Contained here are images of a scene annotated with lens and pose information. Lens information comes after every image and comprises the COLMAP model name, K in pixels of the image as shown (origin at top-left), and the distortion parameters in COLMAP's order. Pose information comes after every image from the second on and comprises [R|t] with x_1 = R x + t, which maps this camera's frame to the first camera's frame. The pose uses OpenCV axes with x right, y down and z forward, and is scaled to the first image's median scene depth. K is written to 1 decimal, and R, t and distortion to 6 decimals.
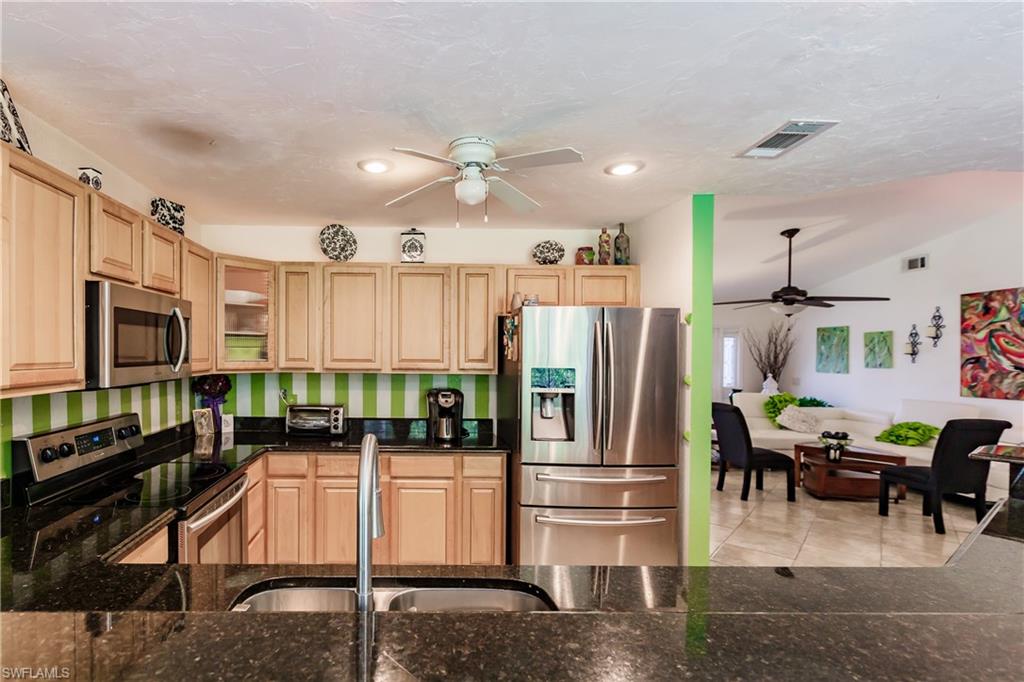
lens RADIAL K [[465.8, 0, 422.1], [0, 465.8, 356.5], [0, 0, 1]] dist [-0.000196, -0.001127]
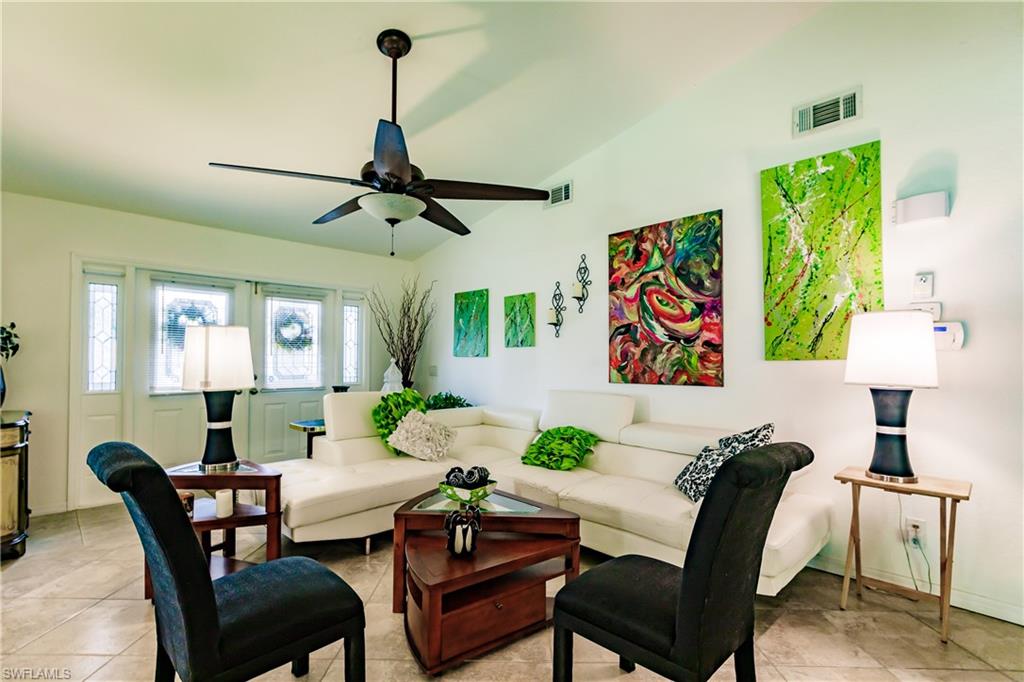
lens RADIAL K [[472.3, 0, 496.1], [0, 472.3, 355.3], [0, 0, 1]] dist [-0.001142, -0.000055]
pose [[0.725473, -0.001082, 0.688250, 0.558007], [0.003265, 0.999993, -0.001869, 0.046125], [-0.688243, 0.003603, 0.725471, 0.609479]]
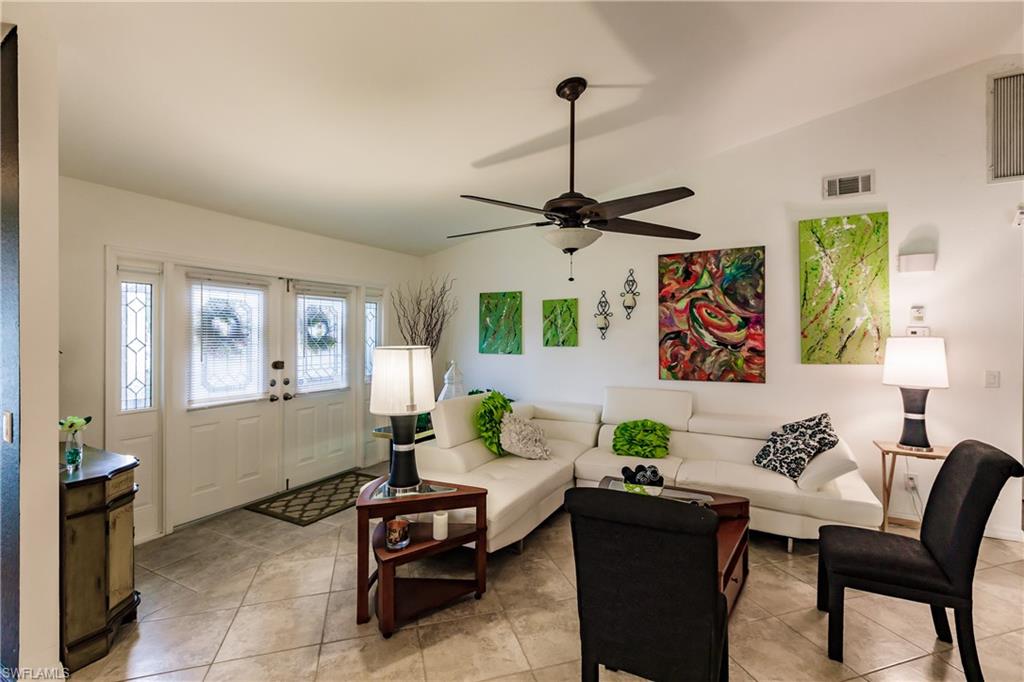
lens RADIAL K [[456.3, 0, 511.3], [0, 456.3, 338.2], [0, 0, 1]] dist [-0.000235, 0.000100]
pose [[0.481094, -0.015999, 0.876523, 0.329932], [0.007452, 0.999872, 0.014161, -0.000242], [-0.876637, -0.000281, 0.481152, 0.842623]]
